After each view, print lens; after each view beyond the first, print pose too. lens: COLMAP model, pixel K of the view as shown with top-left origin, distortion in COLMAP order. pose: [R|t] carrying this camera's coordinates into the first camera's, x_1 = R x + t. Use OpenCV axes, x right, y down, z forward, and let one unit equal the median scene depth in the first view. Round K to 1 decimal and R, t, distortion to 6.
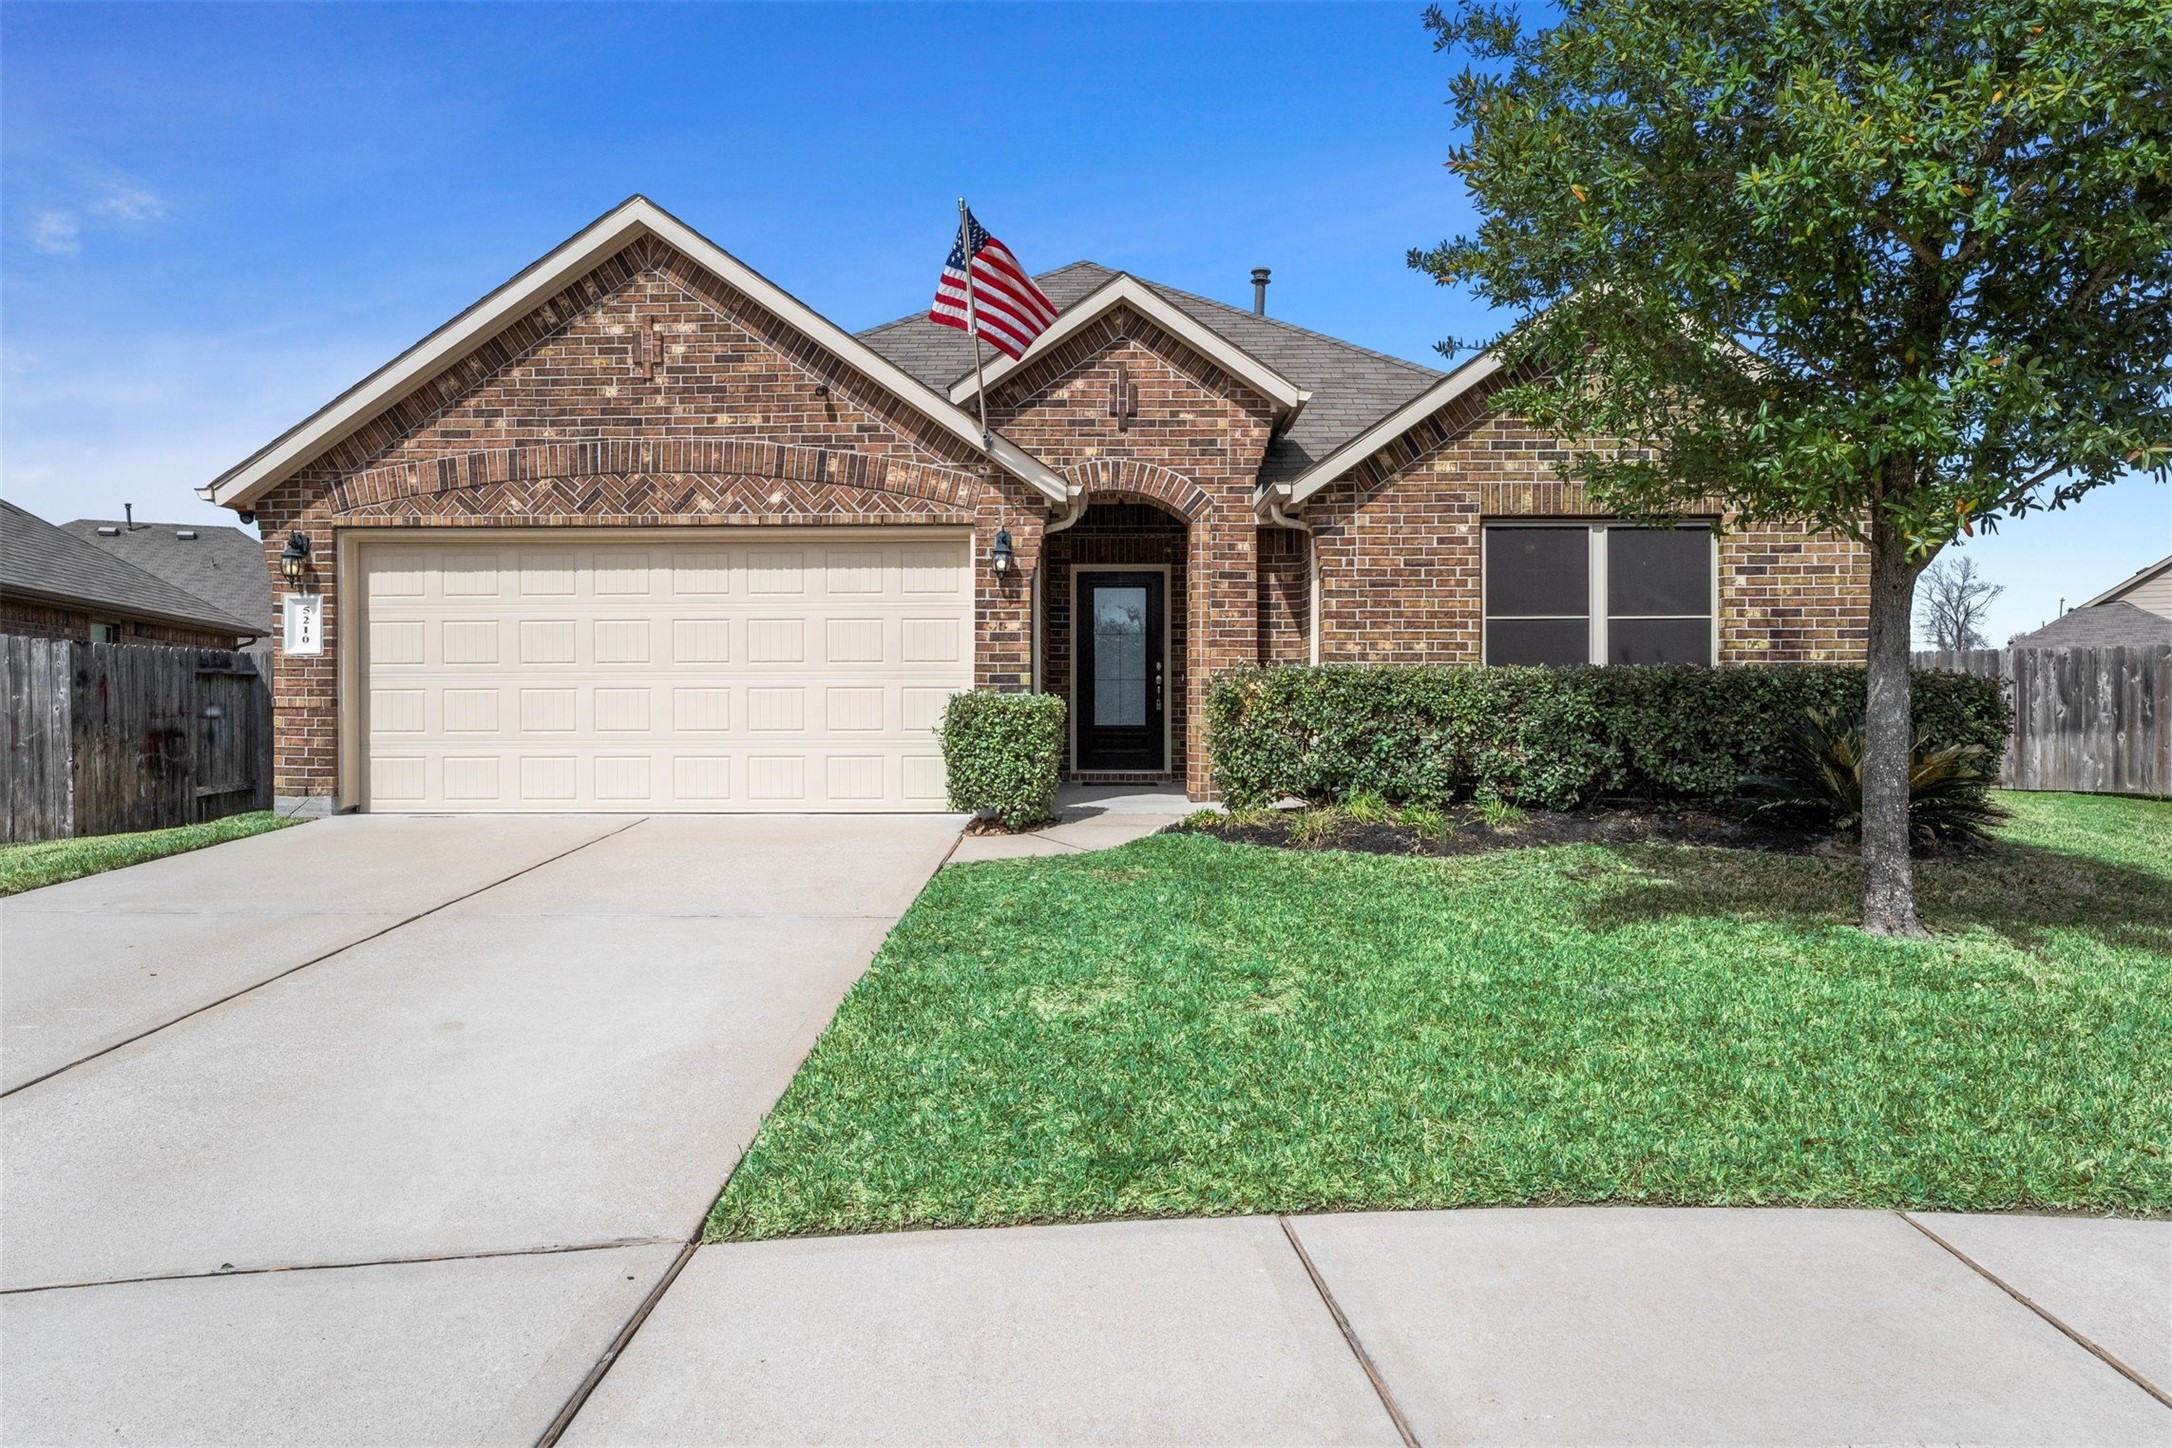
lens RADIAL K [[1170.2, 0, 1080.6], [0, 1170.2, 716.1], [0, 0, 1]] dist [-0.001707, -0.000554]
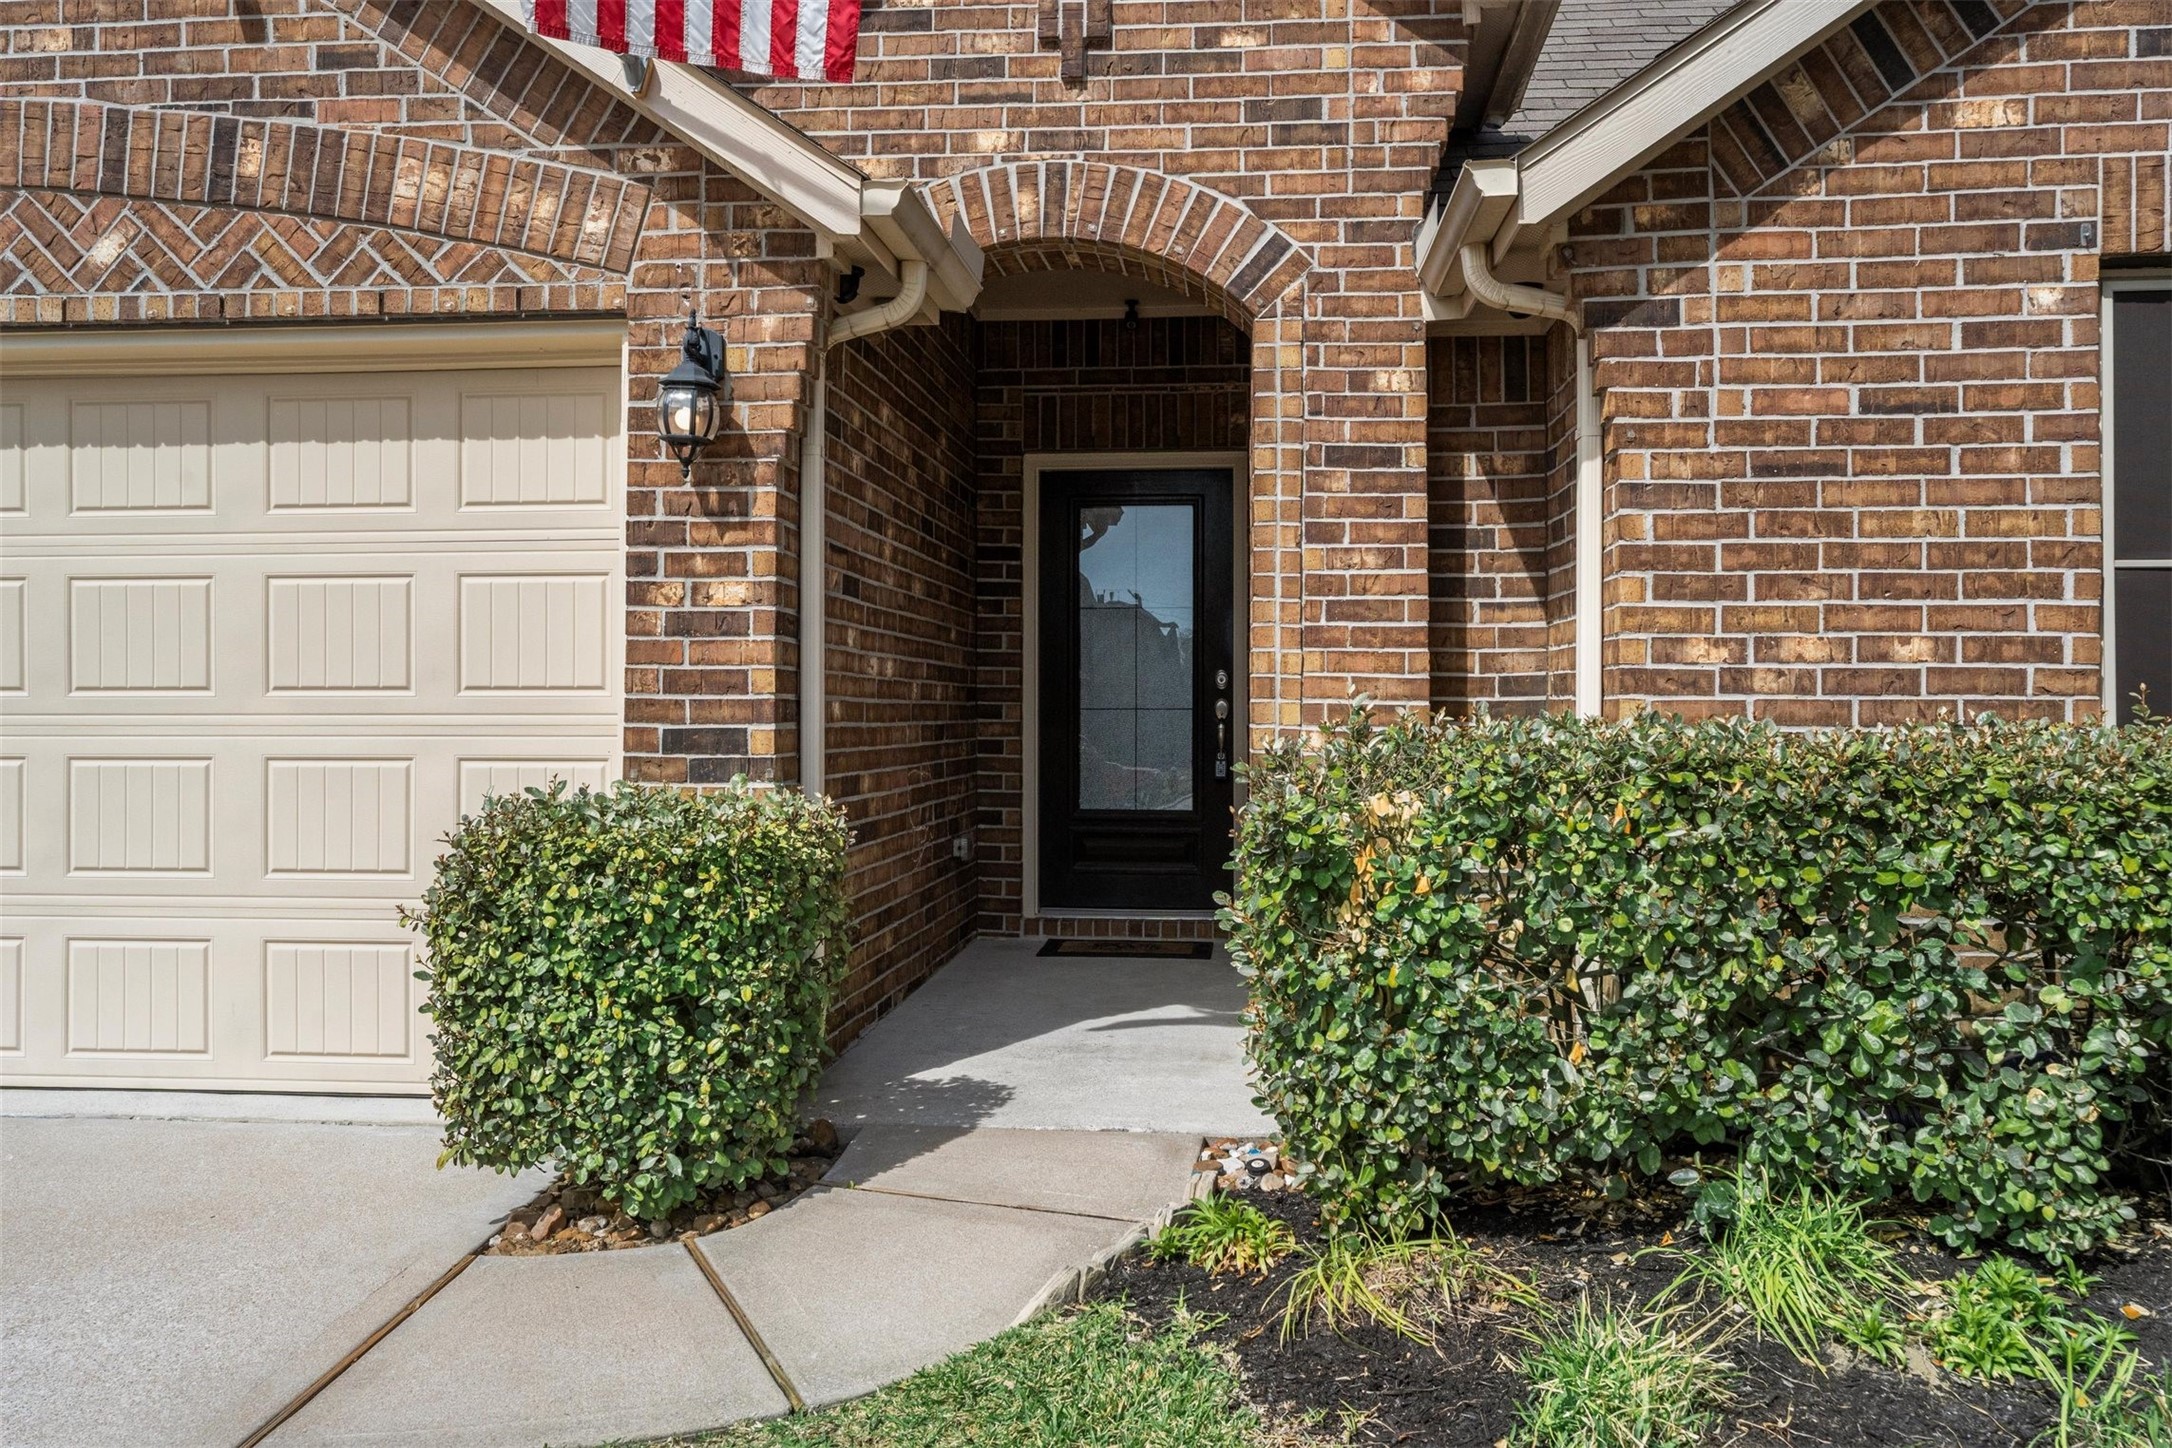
lens RADIAL K [[1659.5, 0, 1085.6], [0, 1659.5, 688.8], [0, 0, 1]] dist [-0.023772, 0.062595]
pose [[0.996801, 0.001136, -0.079917, 0.091365], [-0.002368, 0.999880, -0.015331, -0.040255], [0.079890, 0.015472, 0.996684, 0.503112]]
